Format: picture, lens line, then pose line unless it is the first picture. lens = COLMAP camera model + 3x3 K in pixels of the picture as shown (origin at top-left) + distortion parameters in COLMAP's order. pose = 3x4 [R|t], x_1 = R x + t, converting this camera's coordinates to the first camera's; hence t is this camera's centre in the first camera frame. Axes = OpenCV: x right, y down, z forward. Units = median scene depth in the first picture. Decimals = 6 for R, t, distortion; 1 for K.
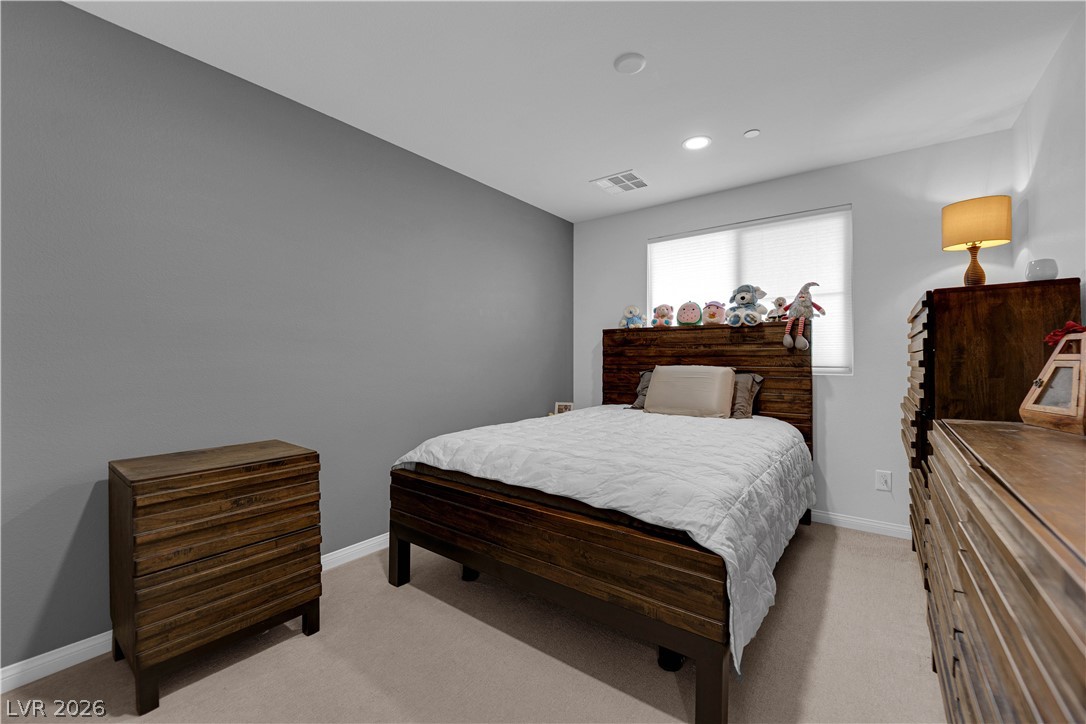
lens RADIAL K [[434.6, 0, 544.7], [0, 434.6, 360.1], [0, 0, 1]] dist [-0.009450, -0.004329]
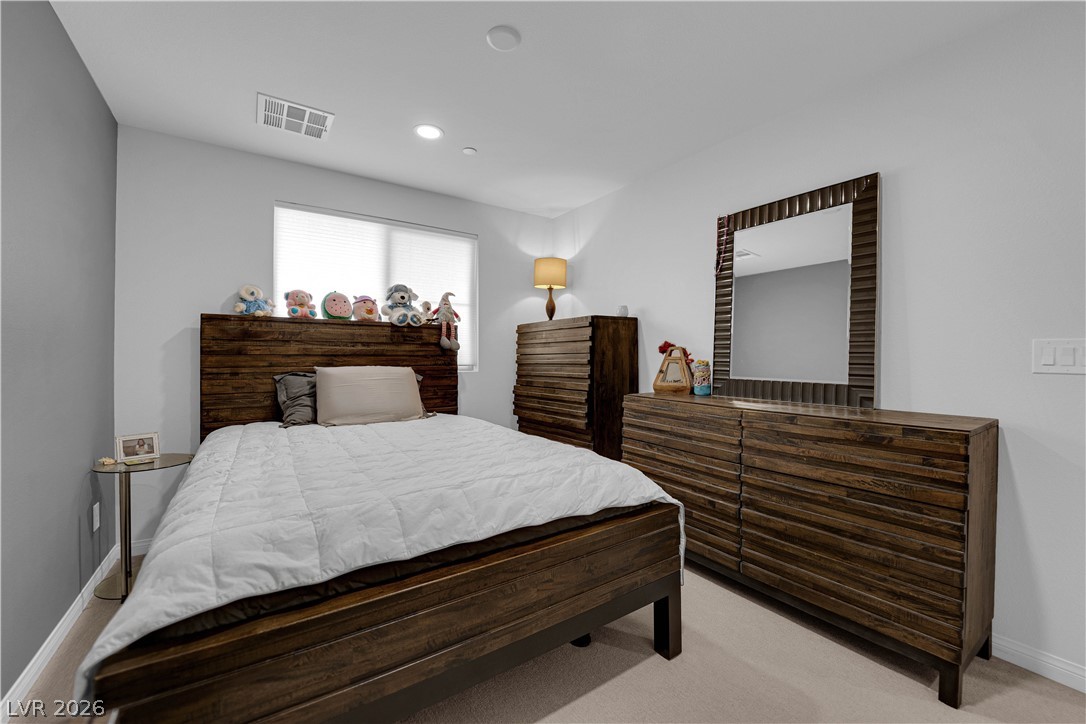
lens RADIAL K [[434.6, 0, 545.8], [0, 434.6, 360.4], [0, 0, 1]] dist [-0.009450, -0.004329]
pose [[0.318325, -0.004734, 0.947970, -0.386513], [0.001864, 0.999989, 0.004368, -0.002342], [-0.947980, 0.000377, 0.318331, 0.371914]]
